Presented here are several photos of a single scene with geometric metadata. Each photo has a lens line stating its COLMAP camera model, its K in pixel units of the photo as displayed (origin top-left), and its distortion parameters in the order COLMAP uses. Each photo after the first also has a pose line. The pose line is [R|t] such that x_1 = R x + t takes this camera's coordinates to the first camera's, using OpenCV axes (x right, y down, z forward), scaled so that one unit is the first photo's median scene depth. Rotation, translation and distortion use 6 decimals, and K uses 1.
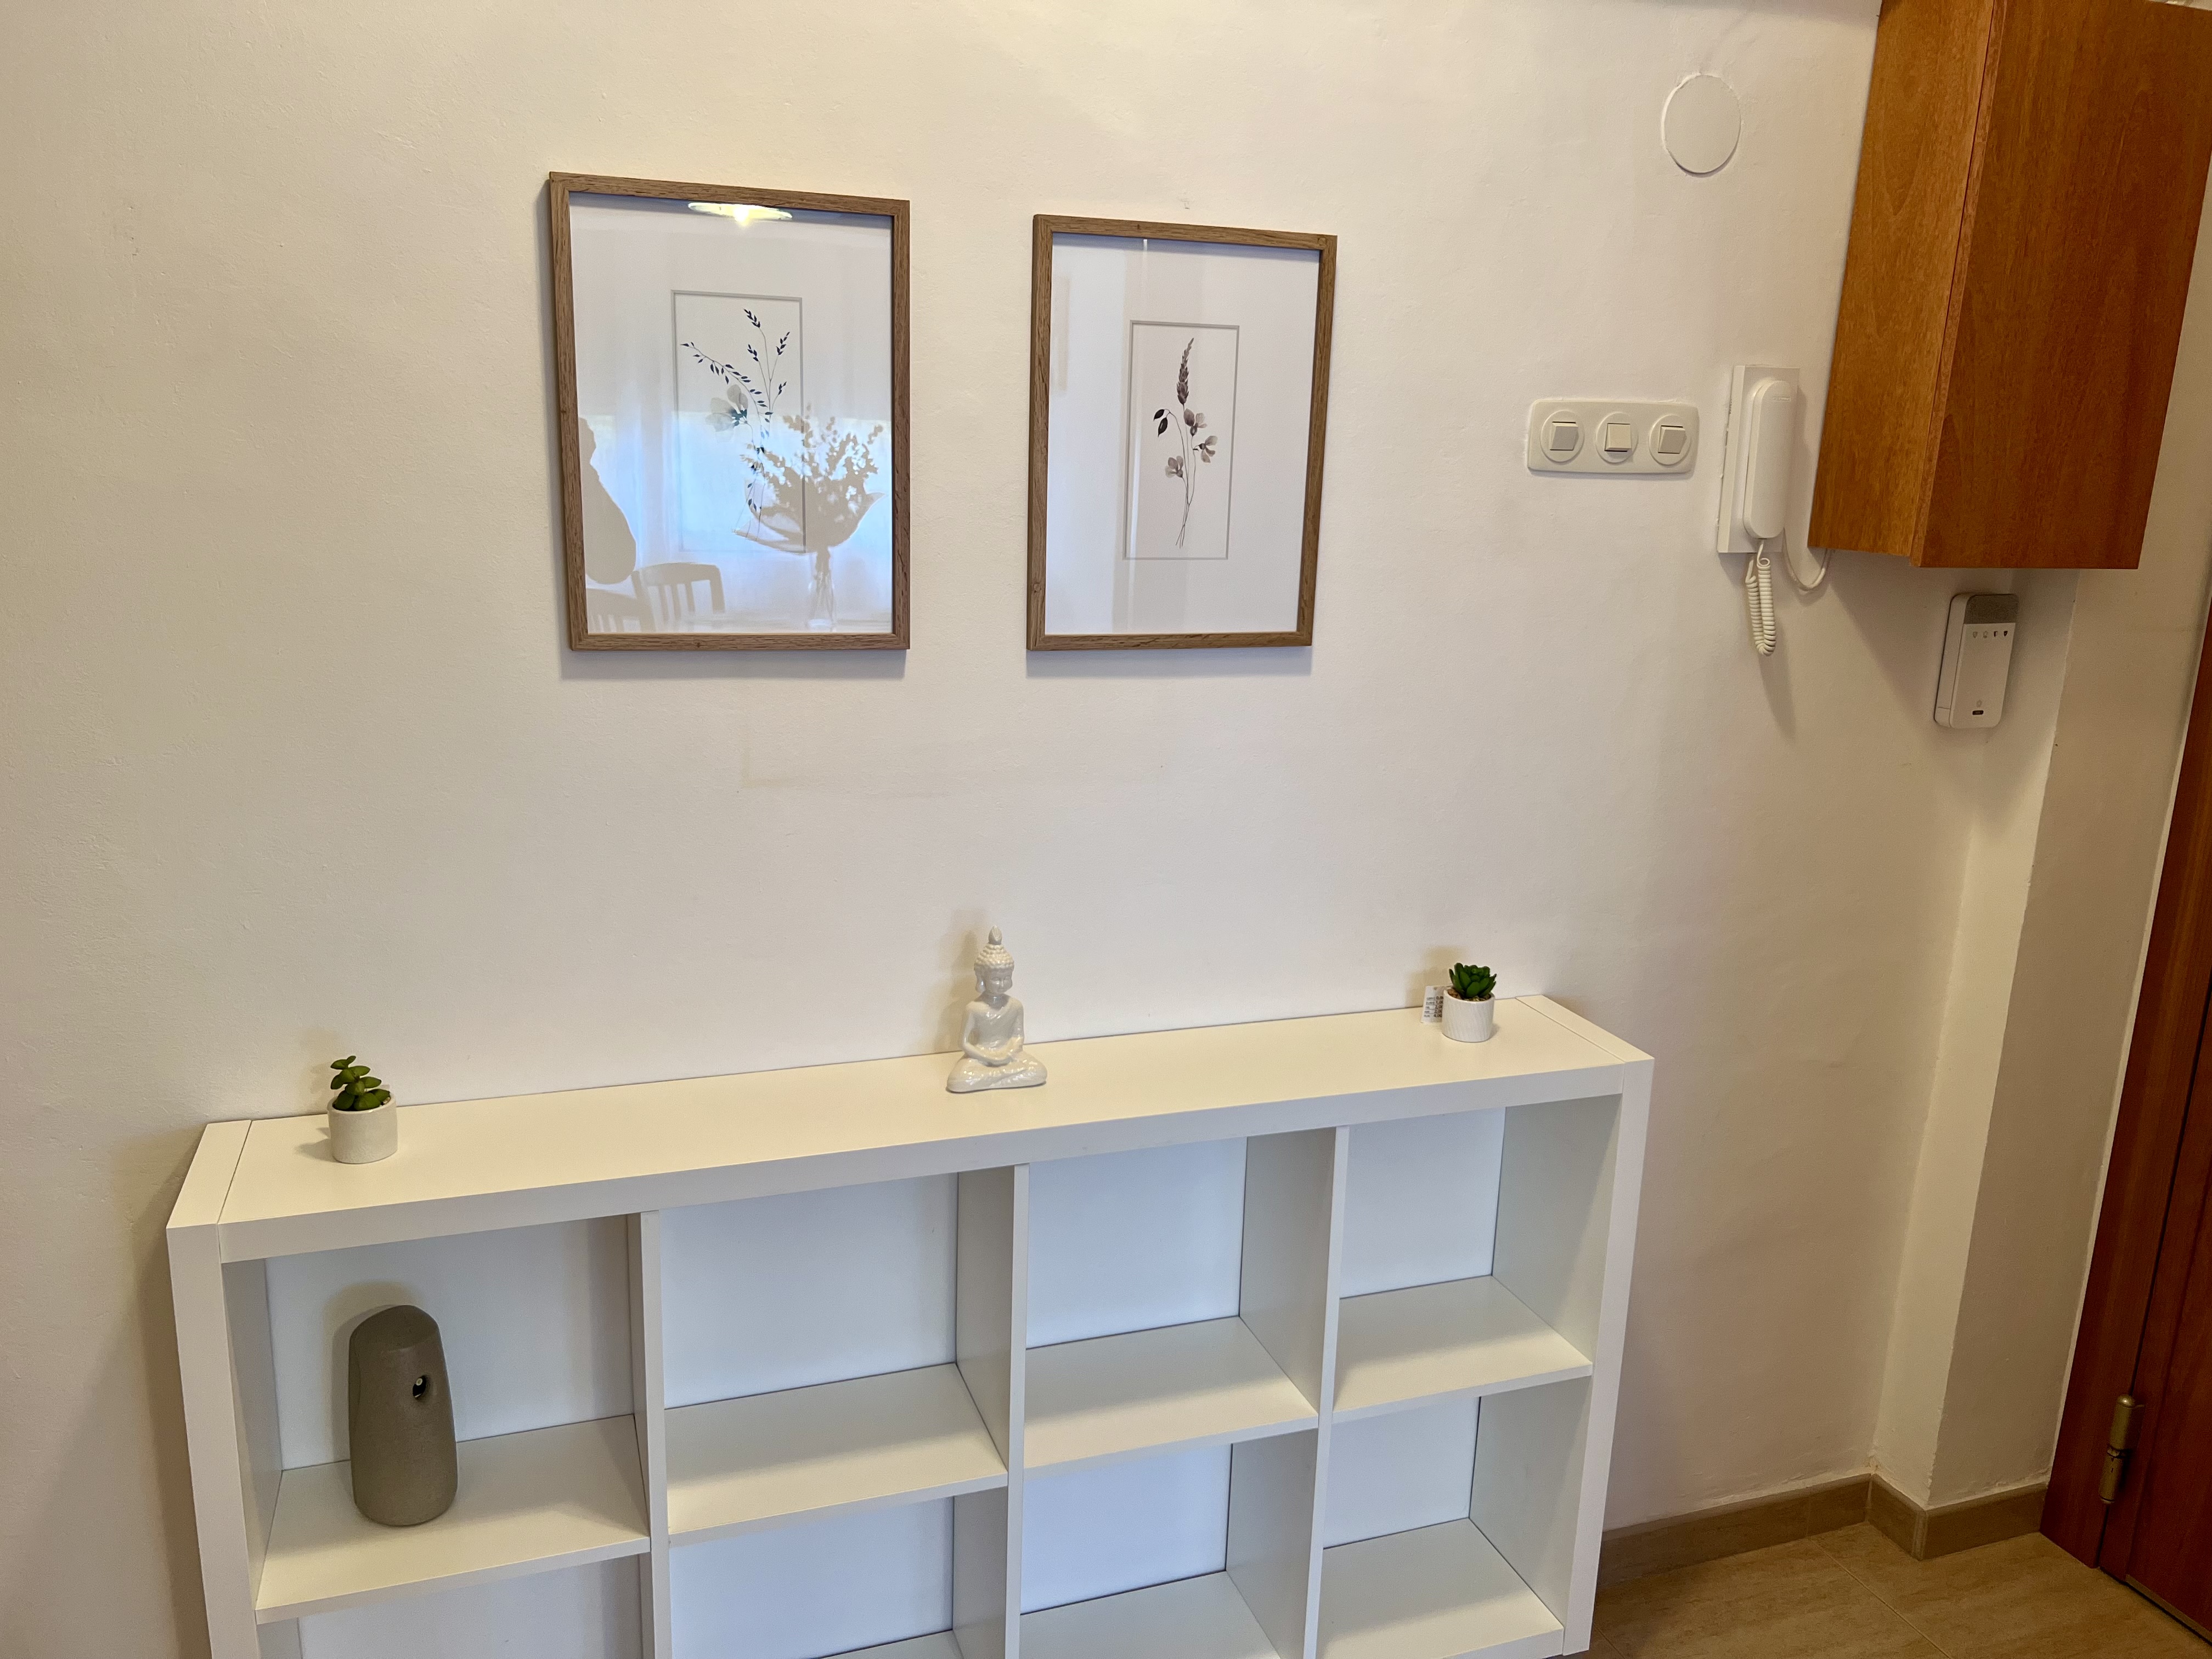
lens RADIAL K [[1663.2, 0, 1095.7], [0, 1663.2, 844.9], [0, 0, 1]] dist [0.053752, -0.010719]
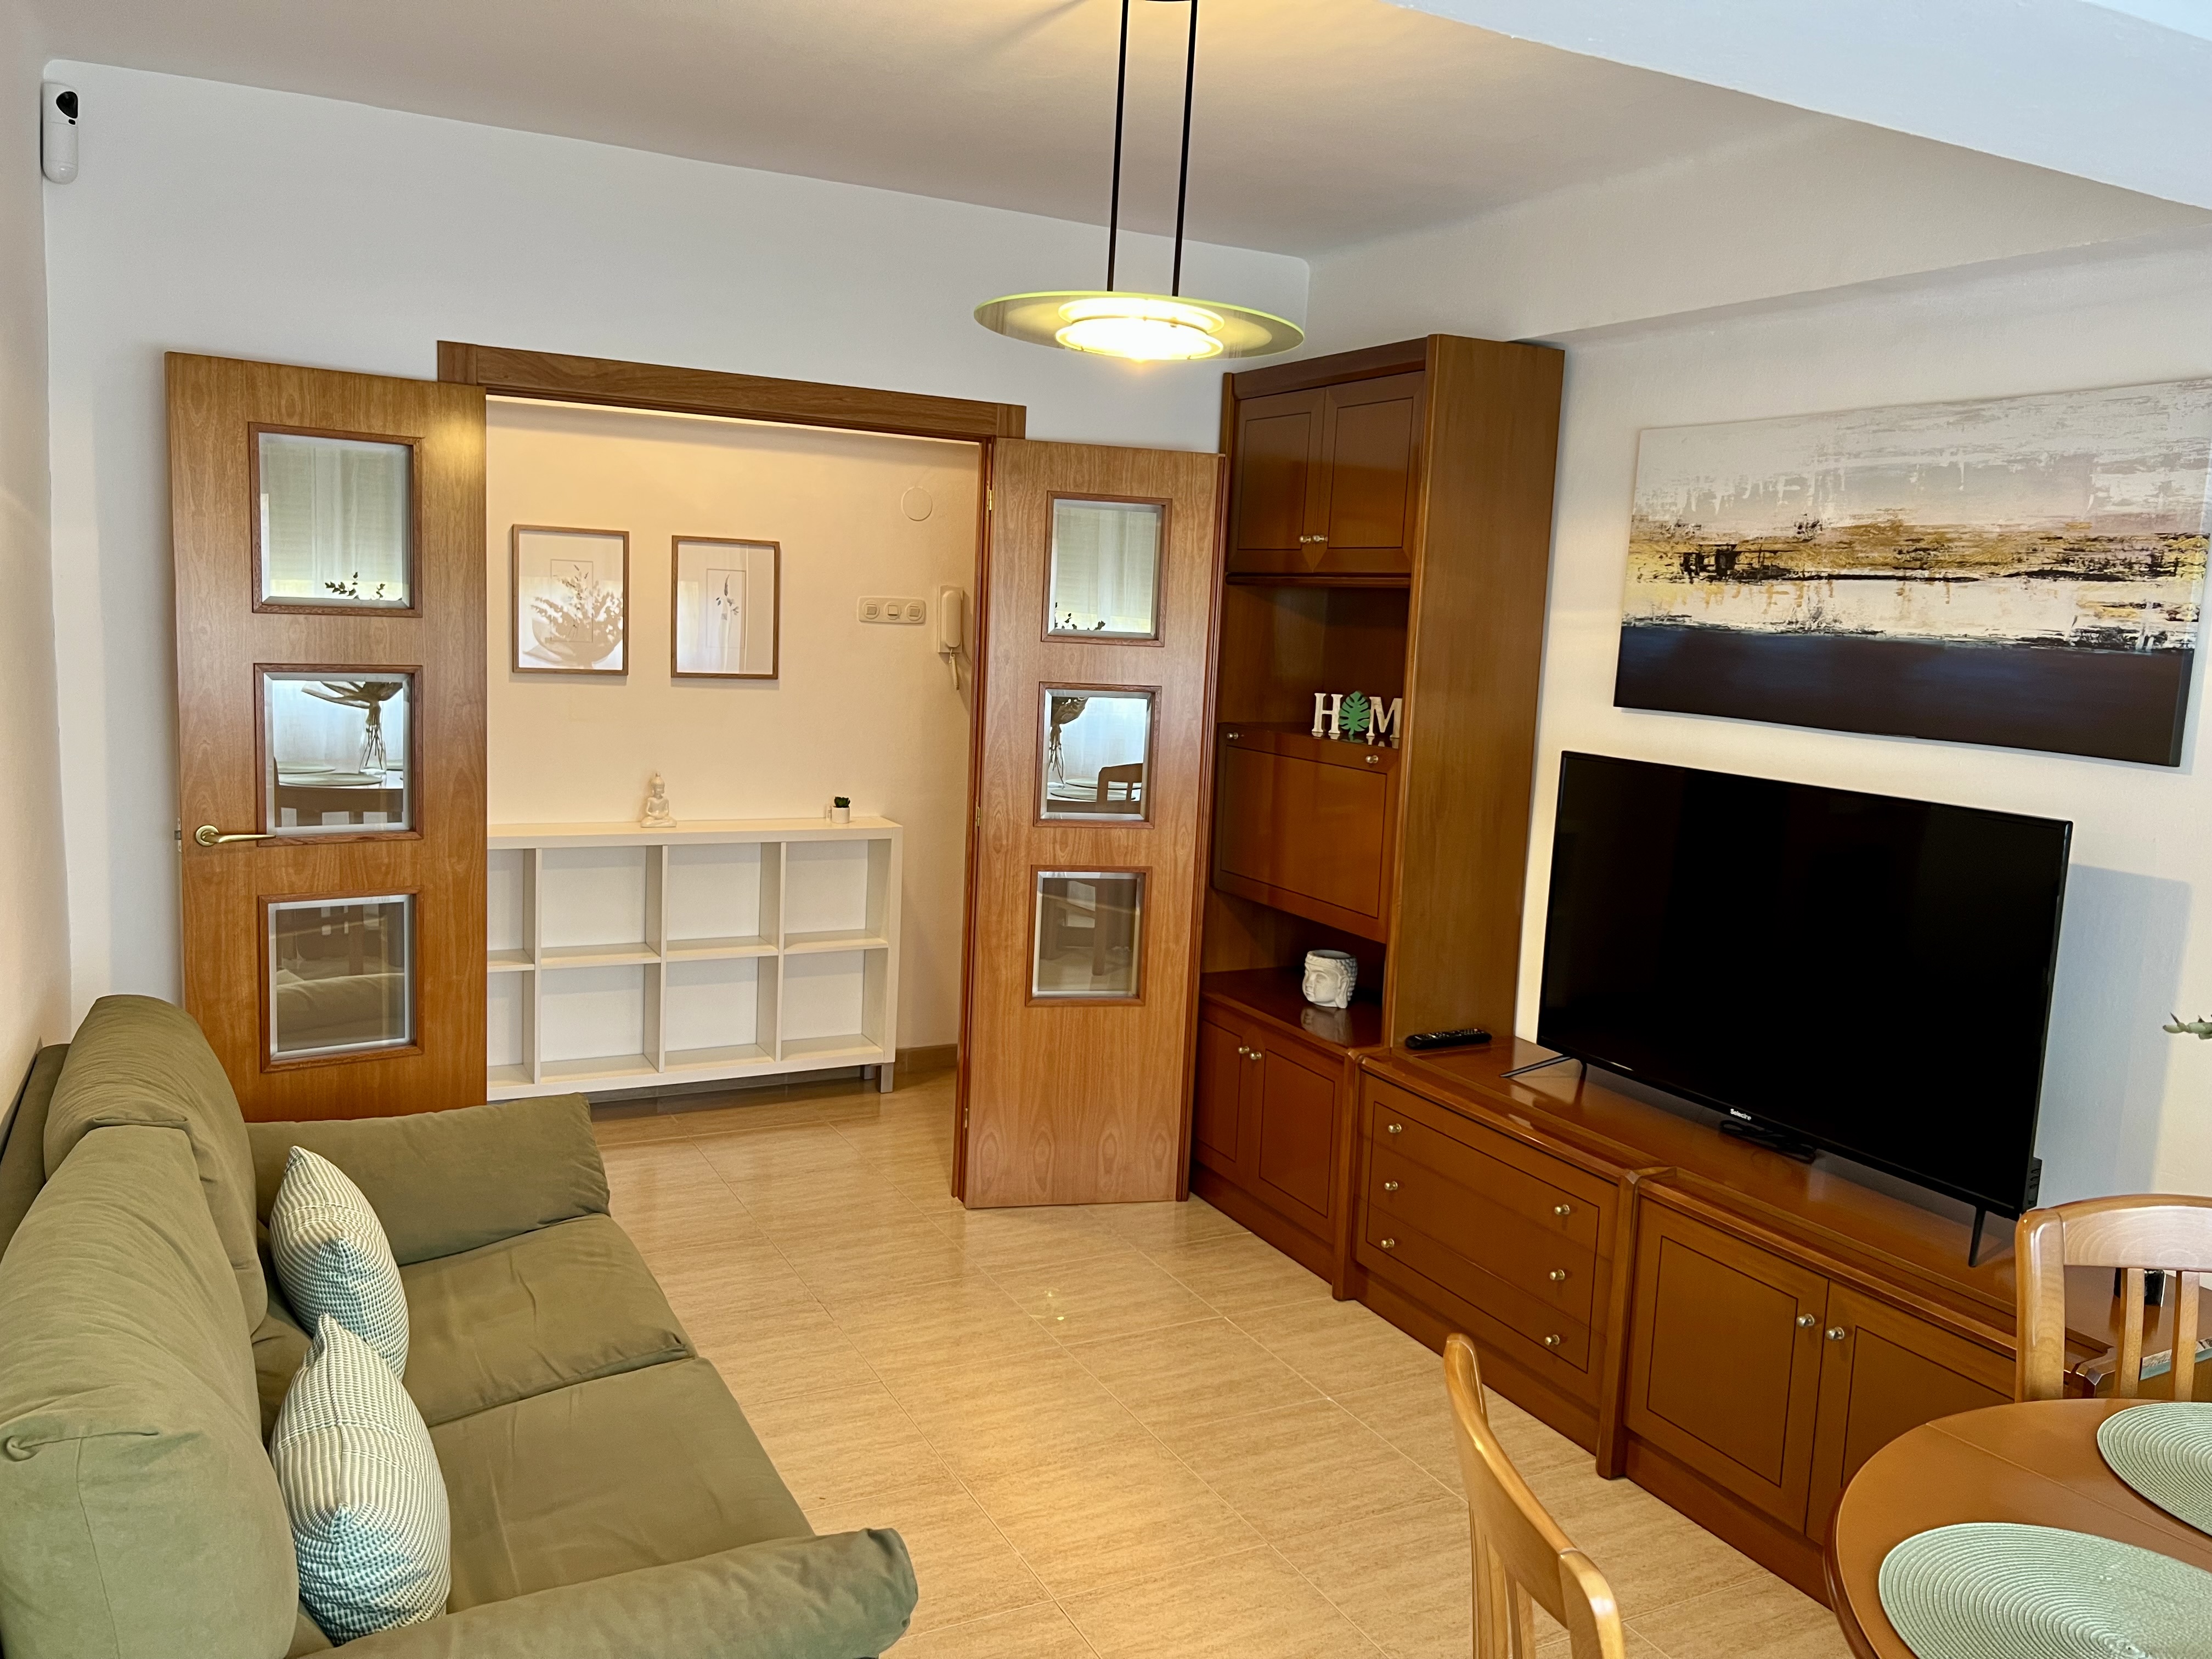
lens RADIAL K [[1663.2, 0, 1129.3], [0, 1663.2, 818.0], [0, 0, 1]] dist [0.053752, -0.010719]
pose [[0.987594, -0.001773, 0.157018, 0.266389], [0.017967, 0.994645, -0.101776, 0.402574], [-0.155997, 0.103334, 0.982338, -1.803081]]
